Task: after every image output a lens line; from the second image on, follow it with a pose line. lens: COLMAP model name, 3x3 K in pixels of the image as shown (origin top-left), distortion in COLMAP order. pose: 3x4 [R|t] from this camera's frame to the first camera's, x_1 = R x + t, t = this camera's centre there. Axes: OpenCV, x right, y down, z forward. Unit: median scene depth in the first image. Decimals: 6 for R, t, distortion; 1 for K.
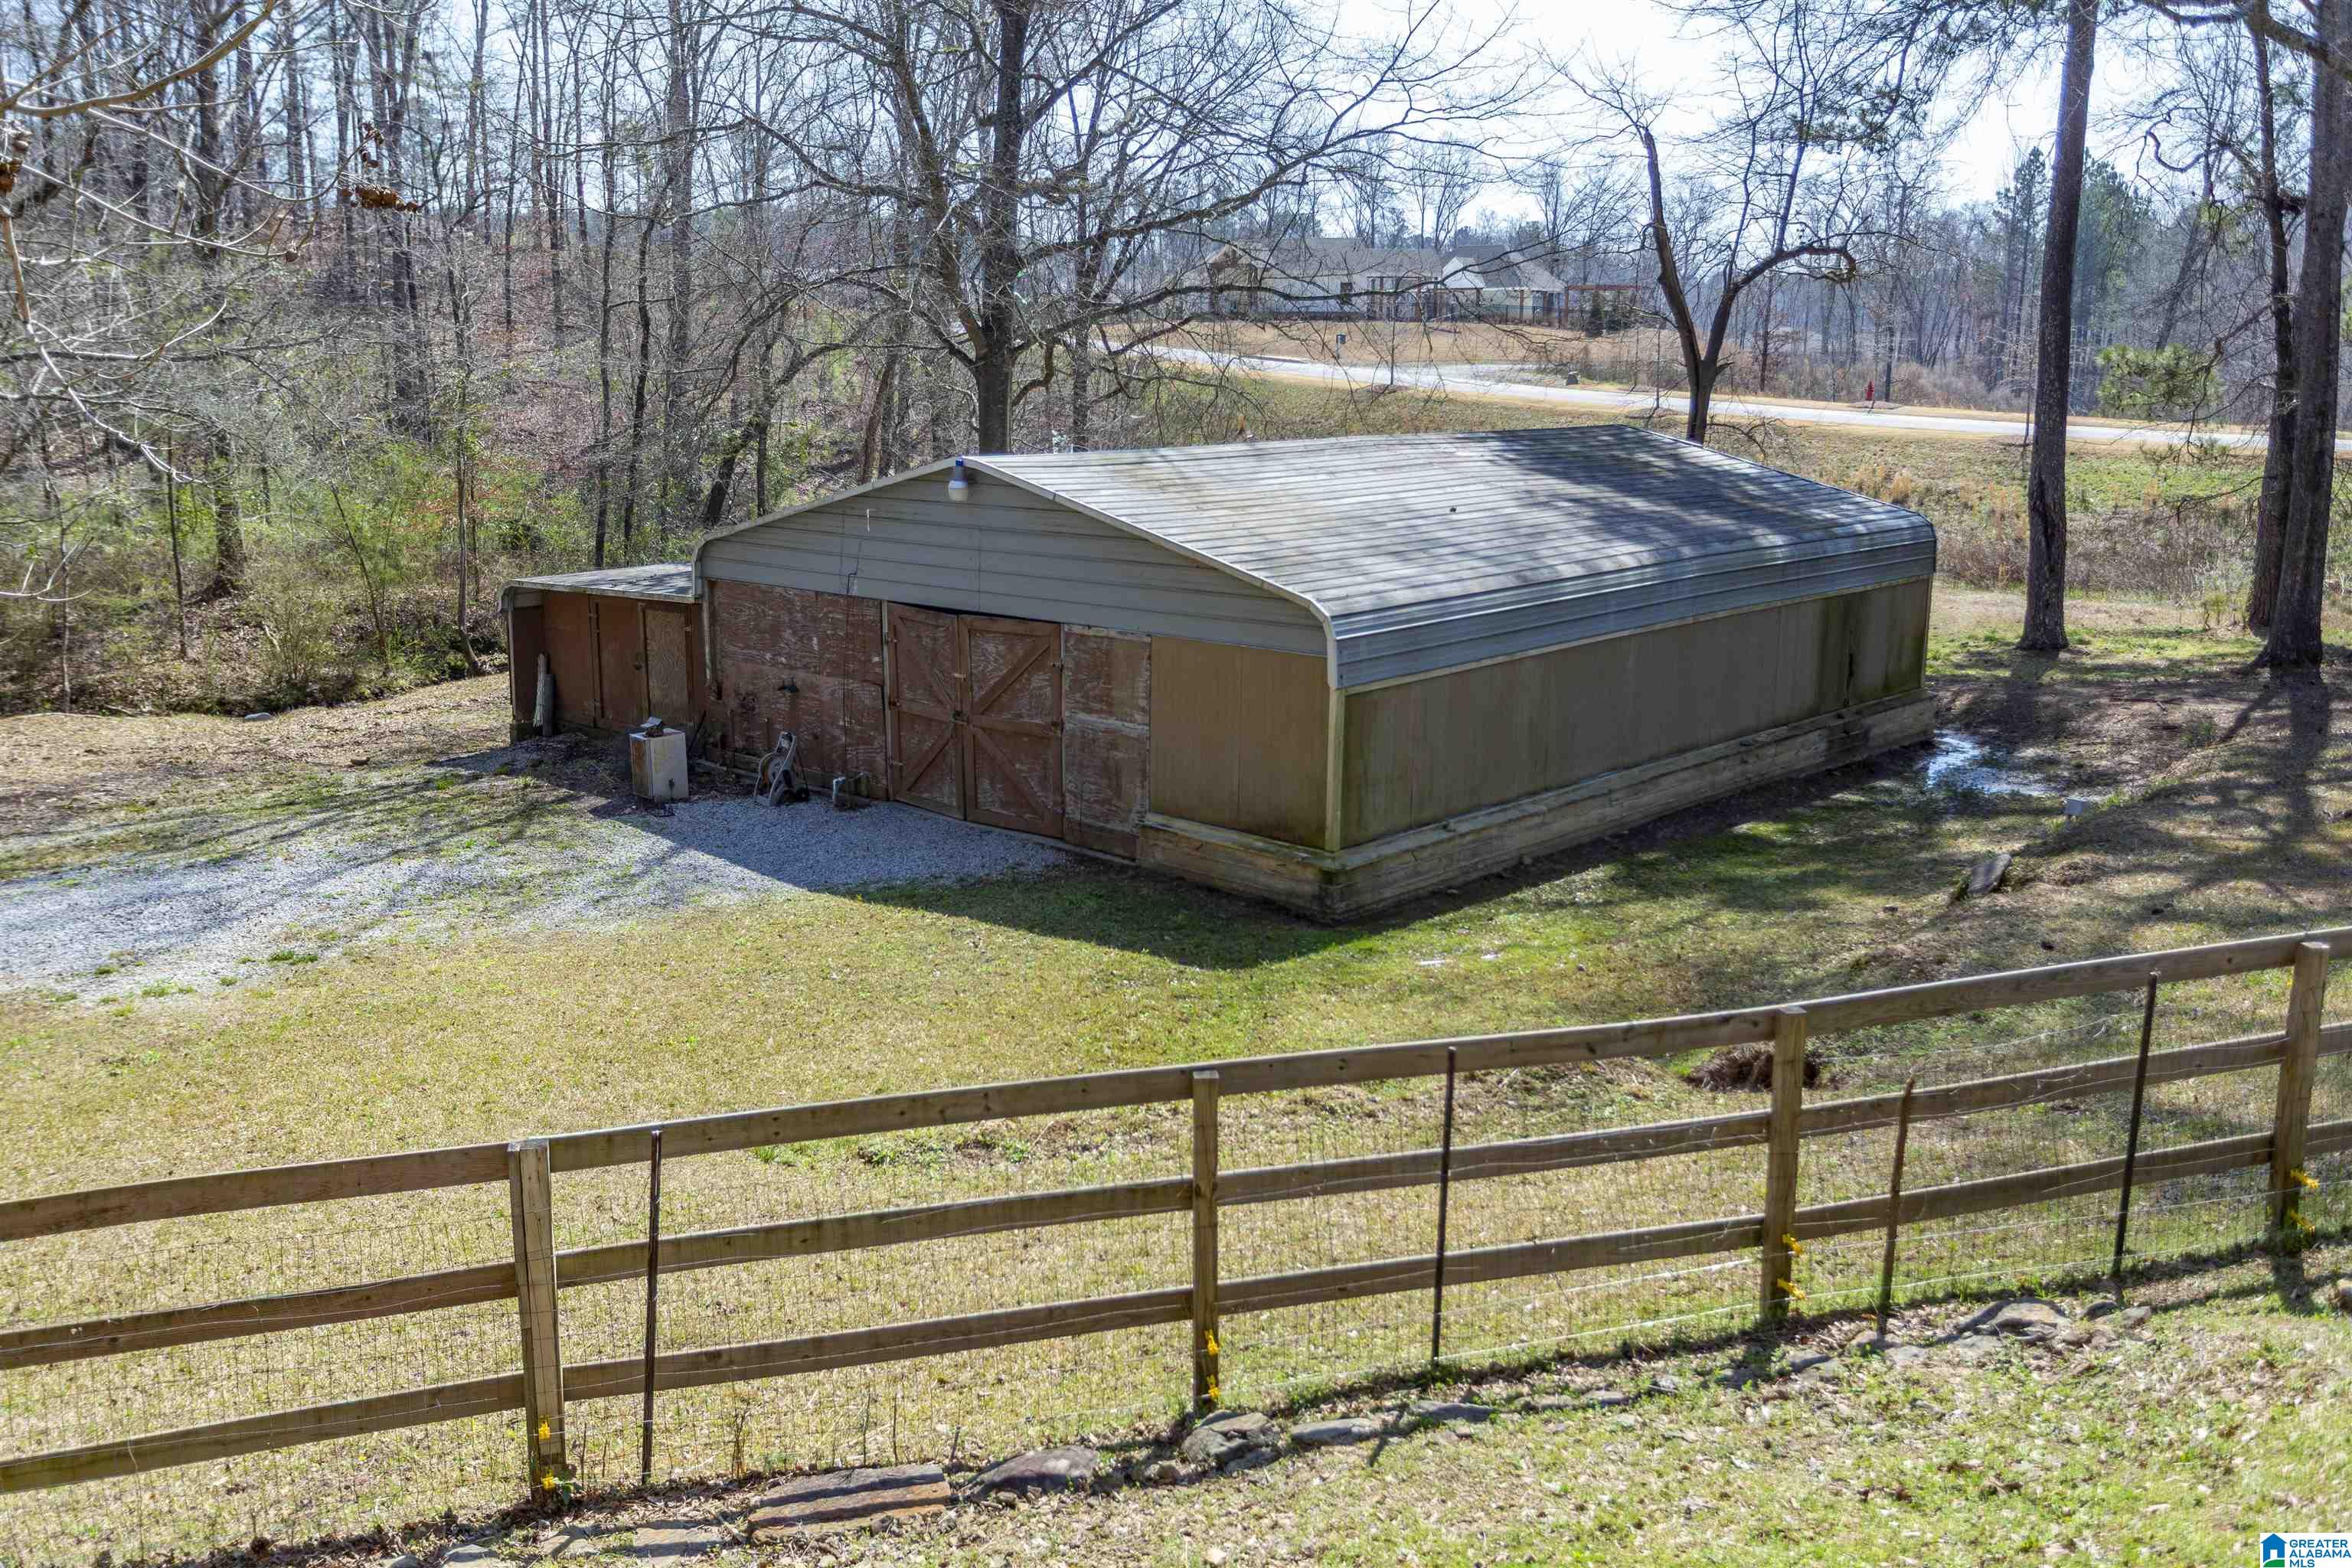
lens RADIAL K [[2171.8, 0, 1183.2], [0, 2171.8, 780.7], [0, 0, 1]] dist [0.044761, 0.000000]
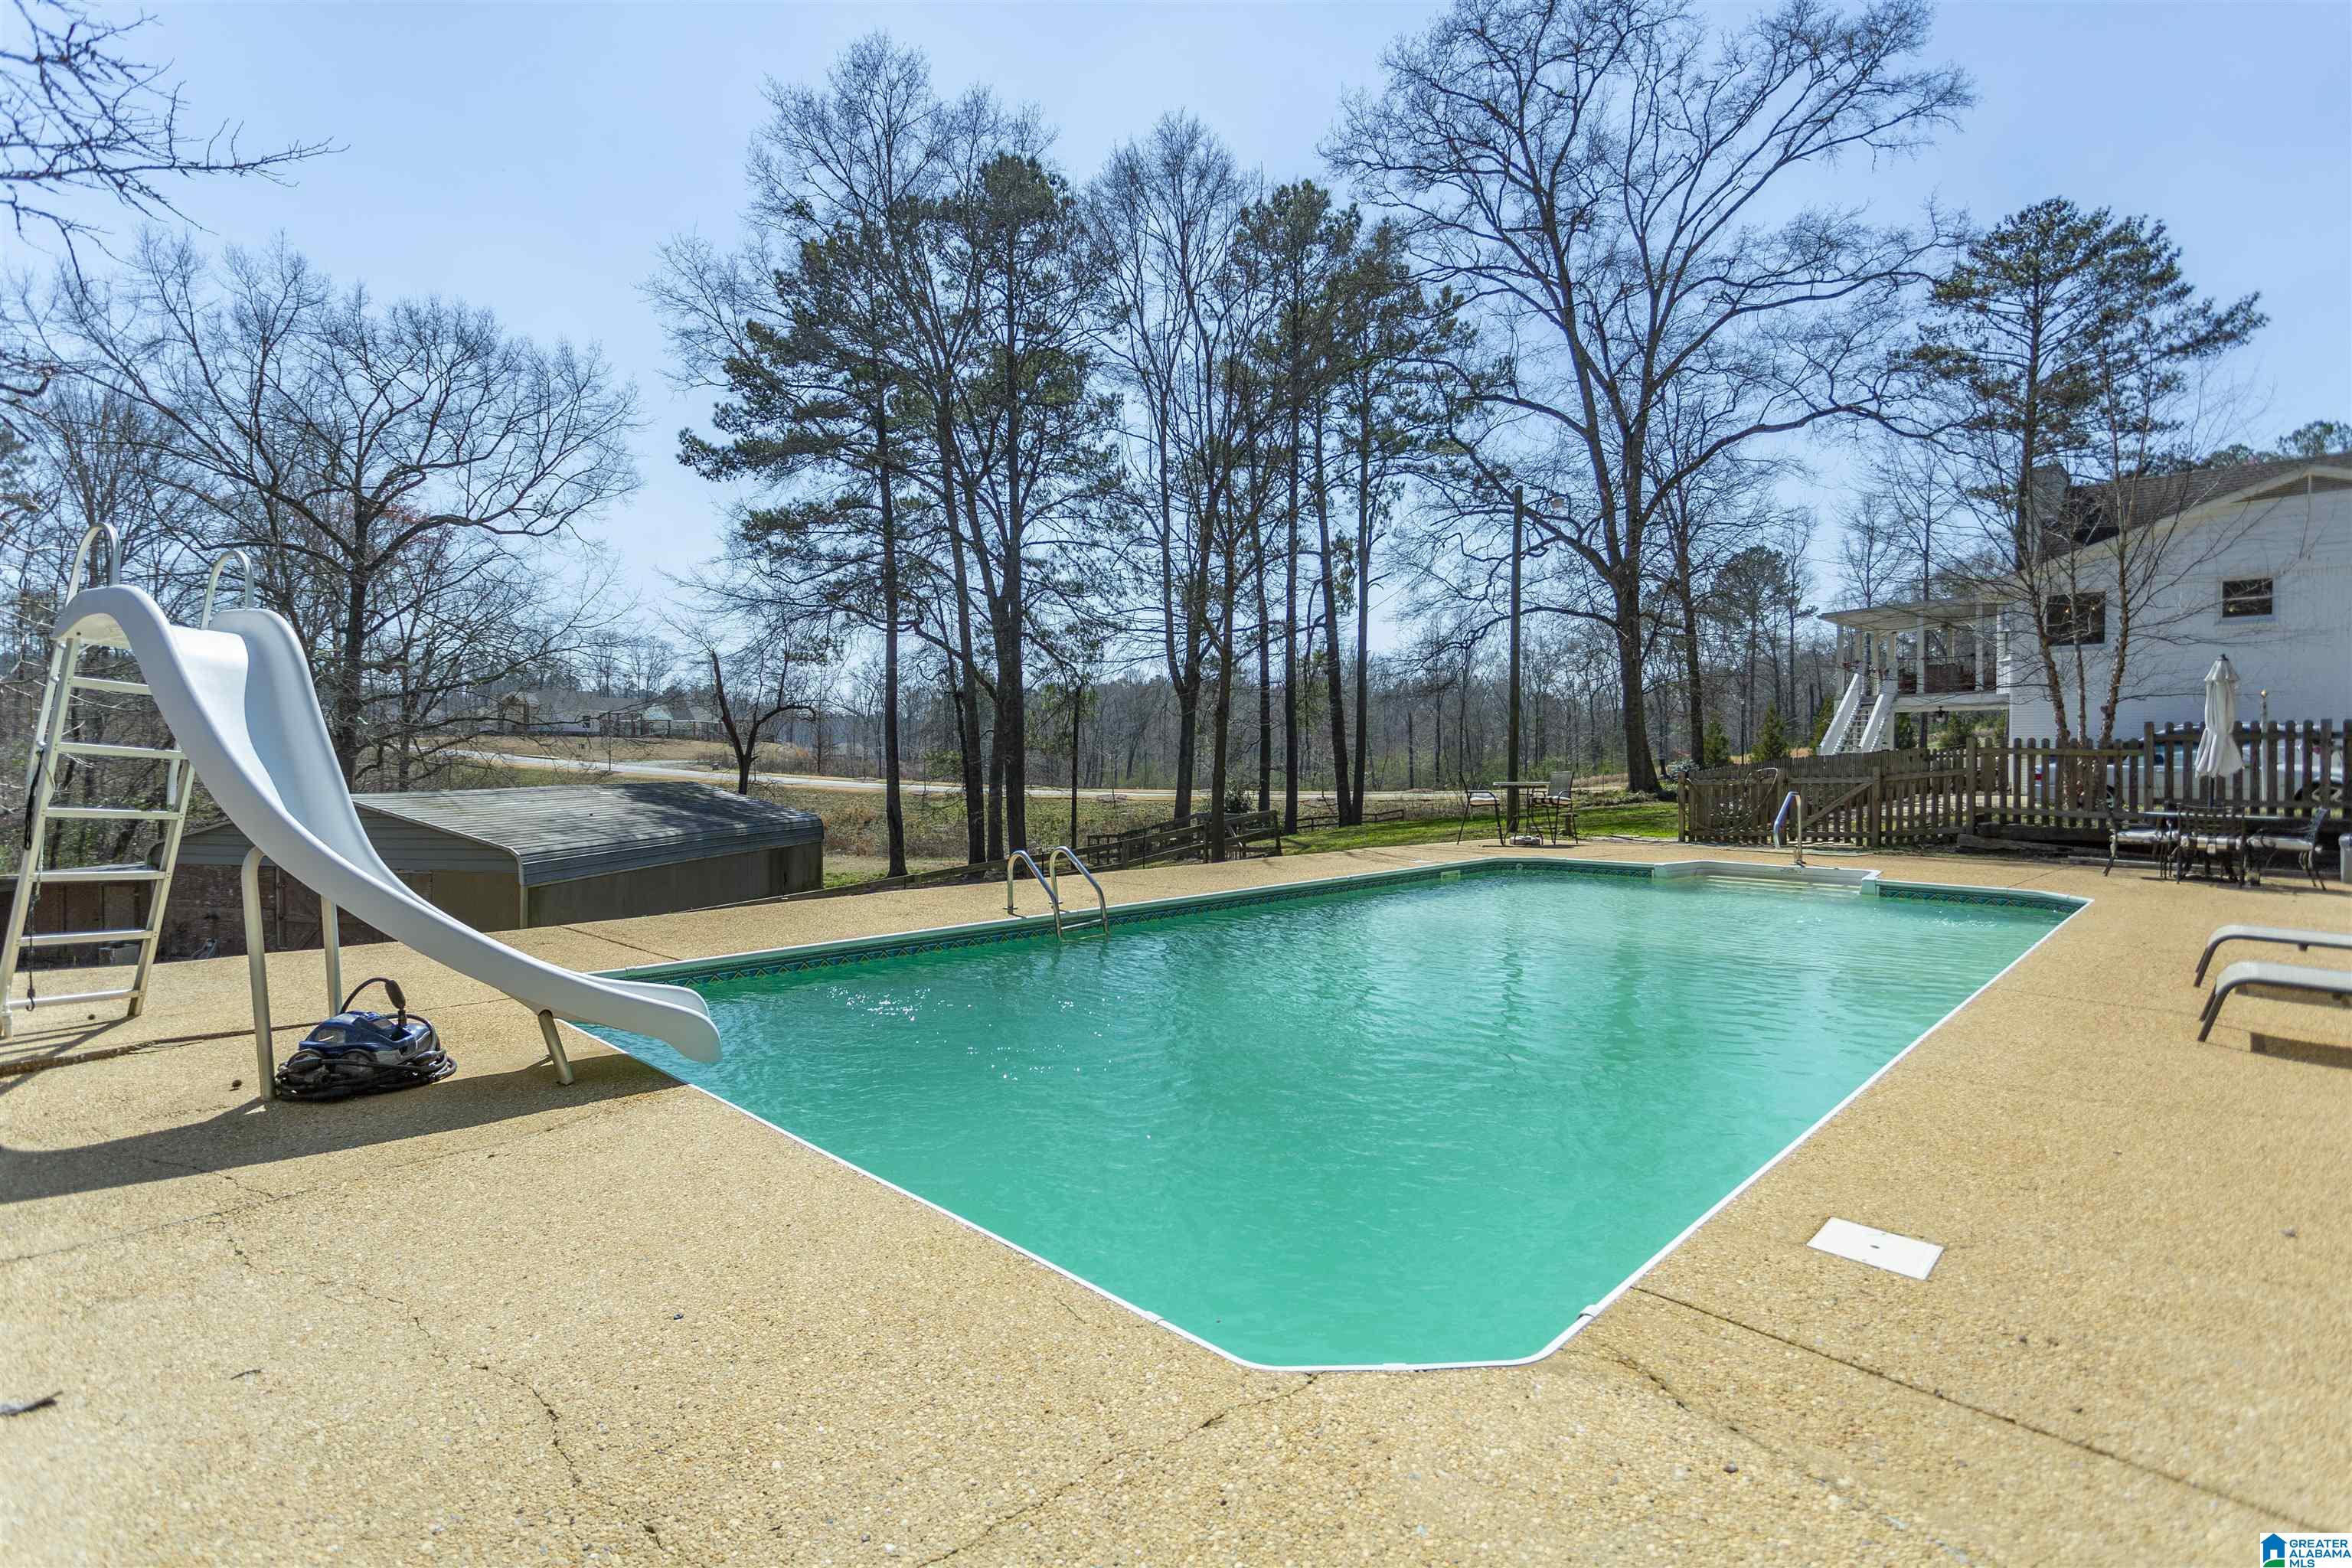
lens RADIAL K [[1142.7, 0, 1166.2], [0, 1142.7, 766.0], [0, 0, 1]] dist [0.006001, 0.001639]
pose [[0.858516, -0.003963, 0.512771, 0.013126], [0.098176, 0.982742, -0.156777, 0.037922], [-0.503300, 0.184938, 0.844089, -0.172221]]
